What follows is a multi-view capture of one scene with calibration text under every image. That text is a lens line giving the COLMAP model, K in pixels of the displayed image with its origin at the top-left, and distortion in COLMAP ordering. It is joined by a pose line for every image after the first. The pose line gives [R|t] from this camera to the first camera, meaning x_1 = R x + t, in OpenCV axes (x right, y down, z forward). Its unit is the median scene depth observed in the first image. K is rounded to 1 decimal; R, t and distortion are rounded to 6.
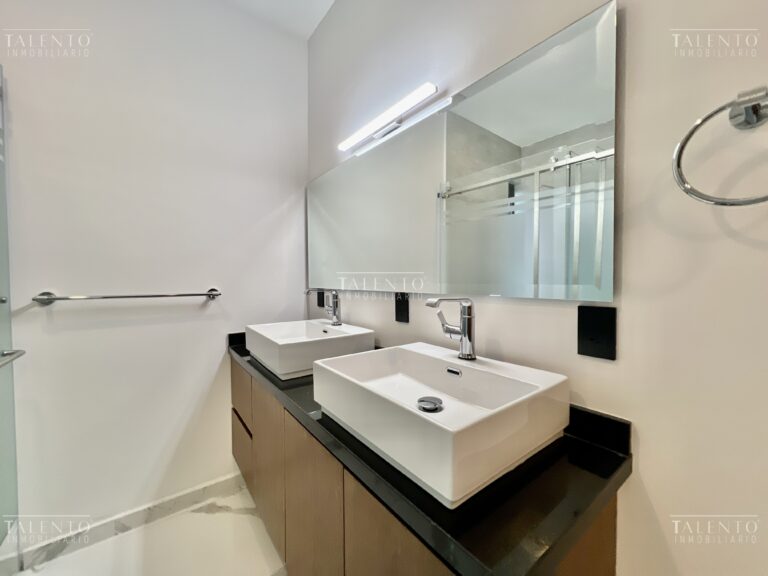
lens RADIAL K [[310.1, 0, 384.0], [0, 310.1, 288.0], [0, 0, 1]] dist [0.002121, 0.000541]
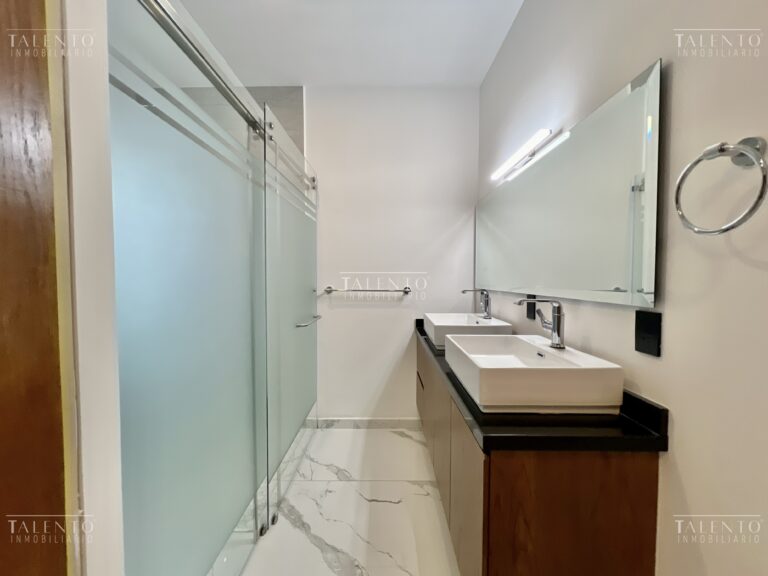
lens RADIAL K [[310.1, 0, 384.0], [0, 310.1, 288.0], [0, 0, 1]] dist [0.002121, 0.000541]
pose [[0.798953, 0.027902, -0.600745, 0.314673], [-0.026055, 0.999591, 0.011774, -0.009827], [0.600828, 0.006246, 0.799354, -0.308159]]
